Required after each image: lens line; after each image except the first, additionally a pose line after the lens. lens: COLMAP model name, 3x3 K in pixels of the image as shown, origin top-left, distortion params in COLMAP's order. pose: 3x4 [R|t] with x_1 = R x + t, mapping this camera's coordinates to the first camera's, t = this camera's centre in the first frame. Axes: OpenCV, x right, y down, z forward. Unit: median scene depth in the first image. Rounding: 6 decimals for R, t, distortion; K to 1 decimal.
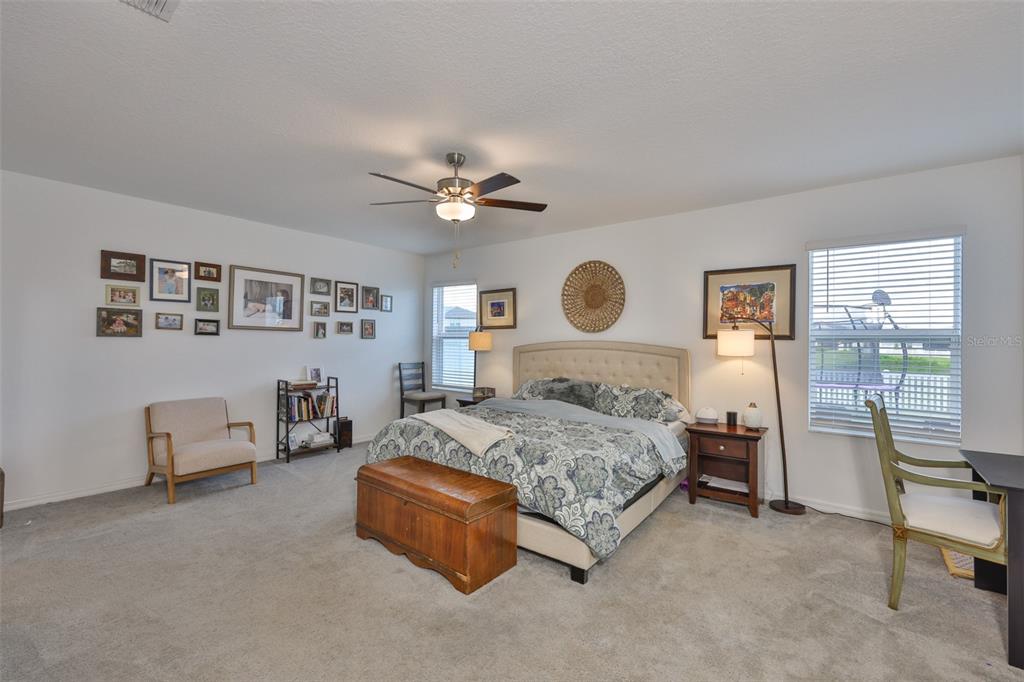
lens RADIAL K [[436.8, 0, 518.0], [0, 436.8, 341.9], [0, 0, 1]] dist [0.001936, 0.000740]
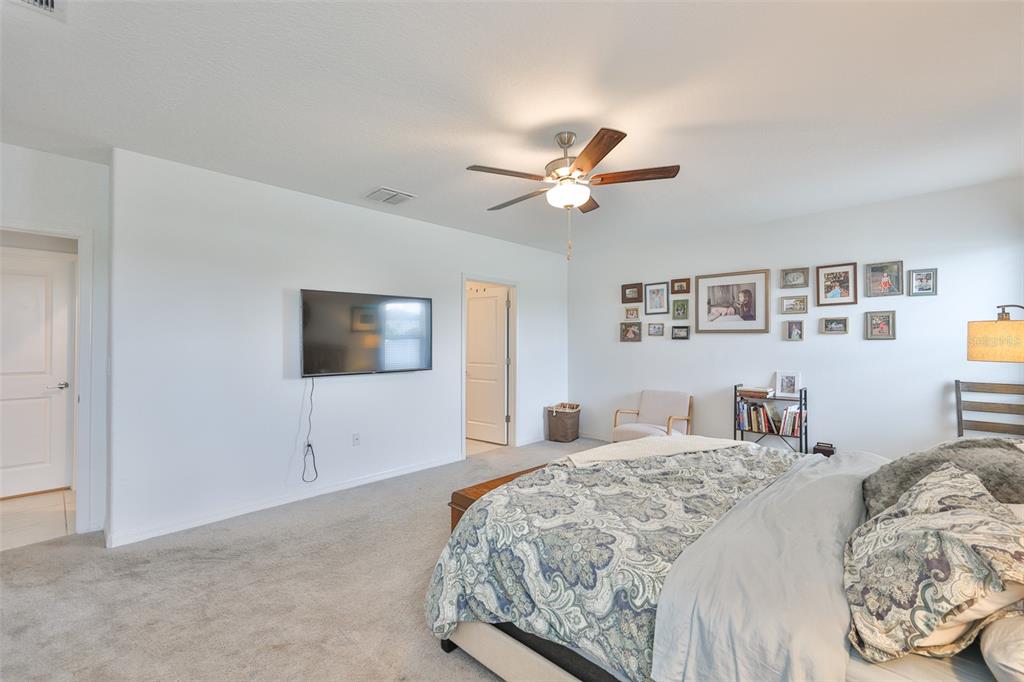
lens RADIAL K [[436.8, 0, 518.0], [0, 436.8, 341.9], [0, 0, 1]] dist [0.001936, 0.000740]
pose [[-0.102329, -0.012949, -0.994666, 0.492729], [-0.001856, 0.999916, -0.012826, 0.007285], [0.994749, 0.000533, -0.102345, 0.650545]]
